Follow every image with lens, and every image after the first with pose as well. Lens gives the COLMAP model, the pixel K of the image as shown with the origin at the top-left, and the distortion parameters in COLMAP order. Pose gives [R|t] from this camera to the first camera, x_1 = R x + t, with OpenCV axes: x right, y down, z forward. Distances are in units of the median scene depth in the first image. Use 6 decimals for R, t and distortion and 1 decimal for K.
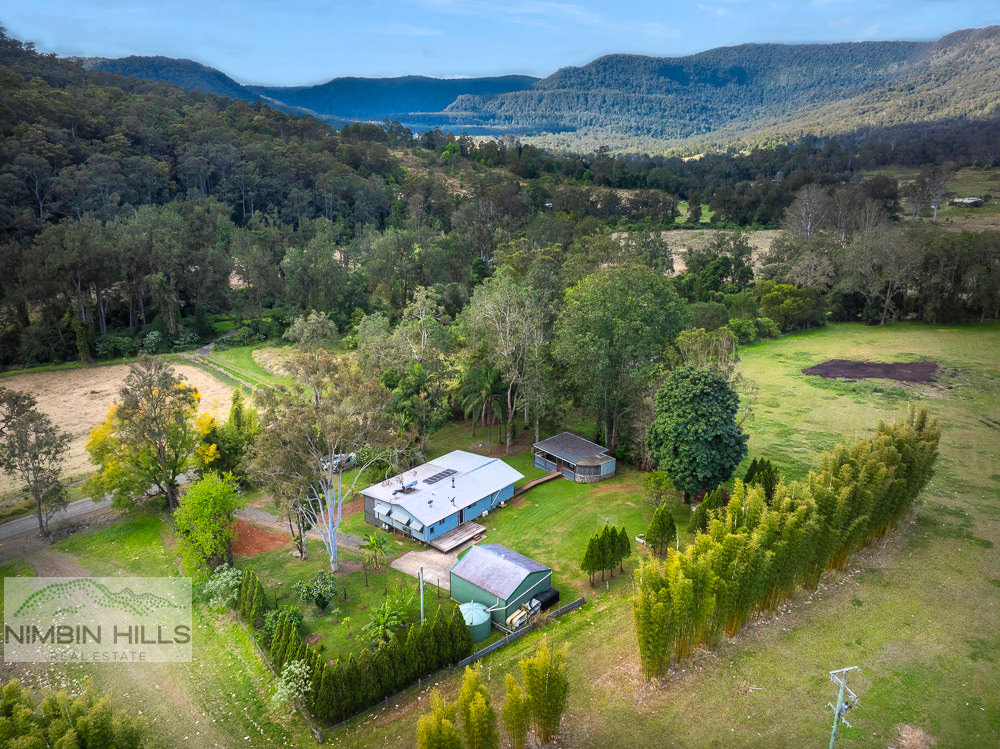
lens RADIAL K [[689.9, 0, 507.1], [0, 689.9, 371.3], [0, 0, 1]] dist [-0.046203, 0.021777]
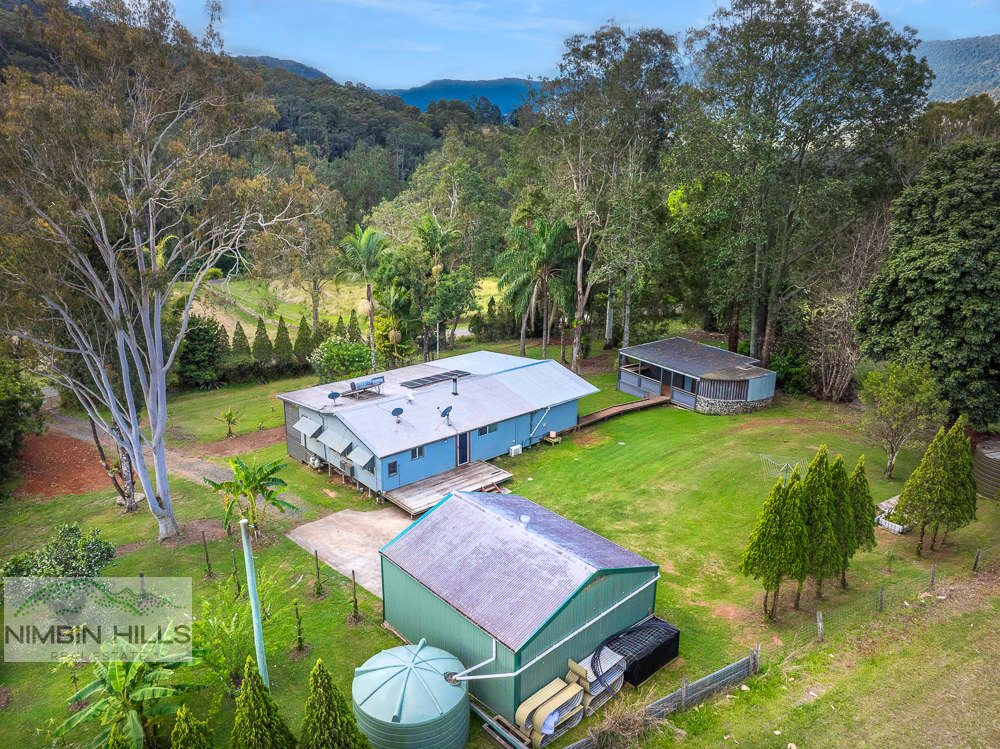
lens RADIAL K [[689.9, 0, 507.1], [0, 689.9, 371.3], [0, 0, 1]] dist [-0.046203, 0.021777]
pose [[0.991580, 0.040171, -0.123106, 0.021810], [-0.041172, 0.999136, -0.005597, 0.162408], [0.122774, 0.010619, 0.992378, 0.537672]]
